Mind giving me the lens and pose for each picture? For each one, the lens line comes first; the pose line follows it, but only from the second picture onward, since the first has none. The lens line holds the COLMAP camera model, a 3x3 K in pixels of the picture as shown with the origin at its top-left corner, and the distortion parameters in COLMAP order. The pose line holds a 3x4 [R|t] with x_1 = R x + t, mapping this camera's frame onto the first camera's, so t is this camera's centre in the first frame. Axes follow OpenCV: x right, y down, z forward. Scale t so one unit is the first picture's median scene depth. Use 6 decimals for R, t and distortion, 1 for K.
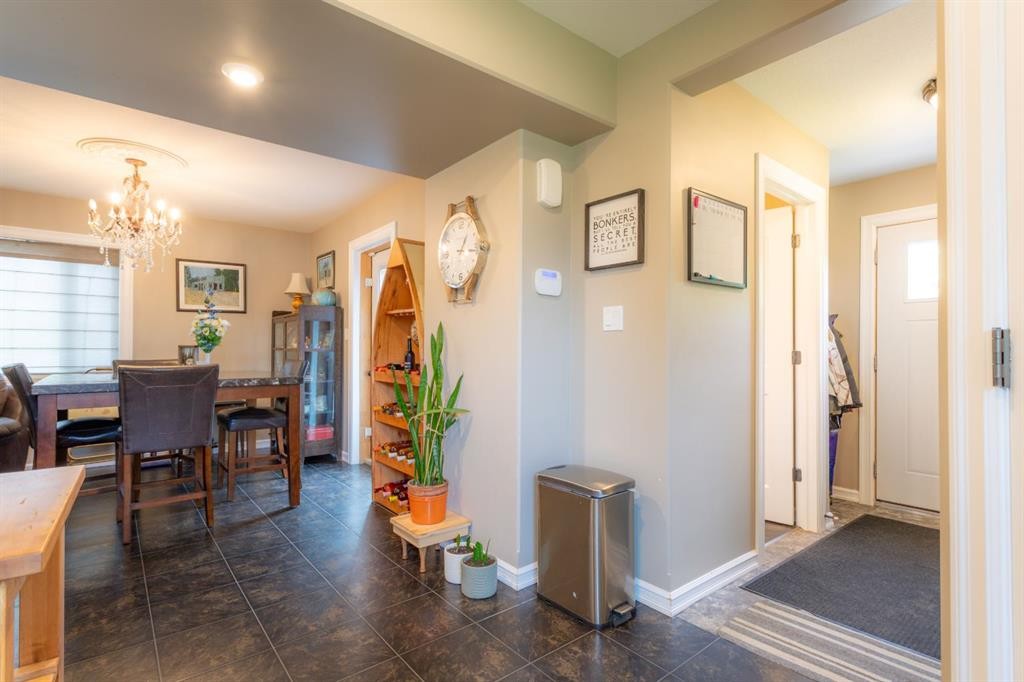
lens RADIAL K [[496.0, 0, 515.2], [0, 496.0, 344.2], [0, 0, 1]] dist [0.002512, 0.002187]
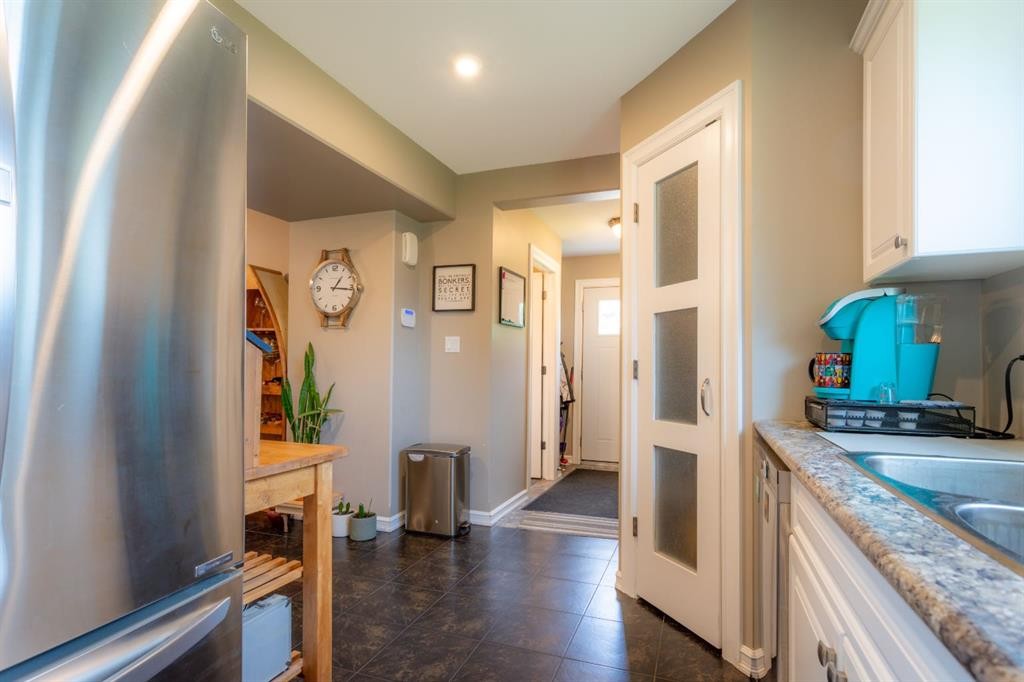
lens RADIAL K [[496.0, 0, 537.1], [0, 496.0, 361.3], [0, 0, 1]] dist [0.002512, 0.002187]
pose [[0.845204, 0.009062, 0.534366, -0.372937], [-0.012504, 0.999918, 0.002821, -0.007798], [-0.534297, -0.009066, 0.845248, -0.400801]]
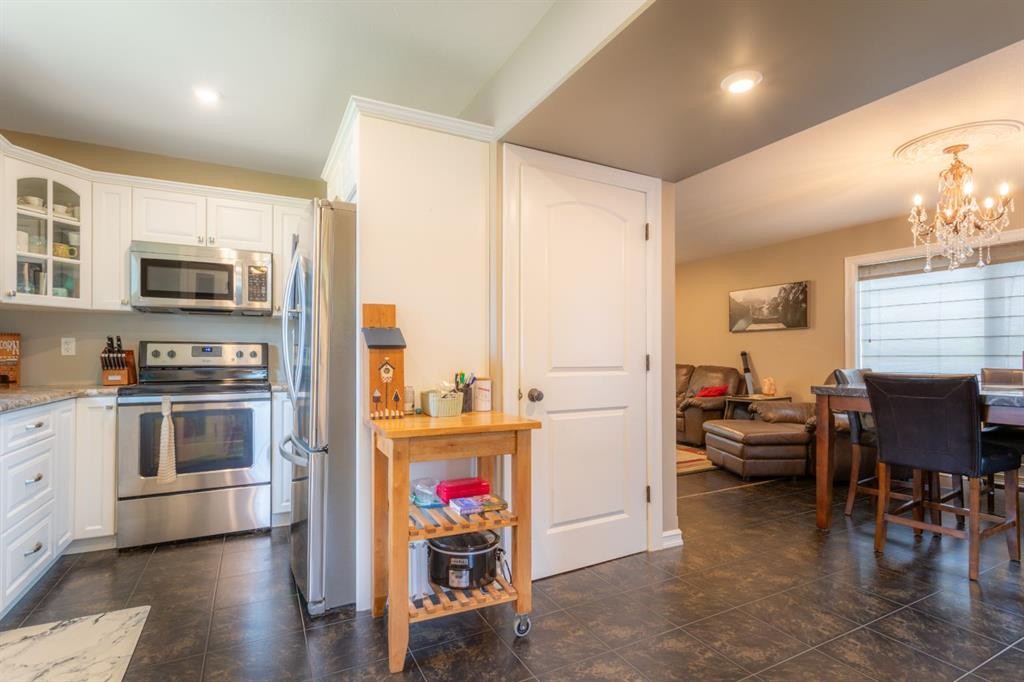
lens RADIAL K [[496.0, 0, 518.6], [0, 496.0, 354.4], [0, 0, 1]] dist [0.002512, 0.002187]
pose [[-0.185753, -0.003924, -0.982589, 0.401140], [0.011590, 0.999914, -0.006184, 0.004324], [0.982528, -0.012537, -0.185691, 0.572886]]
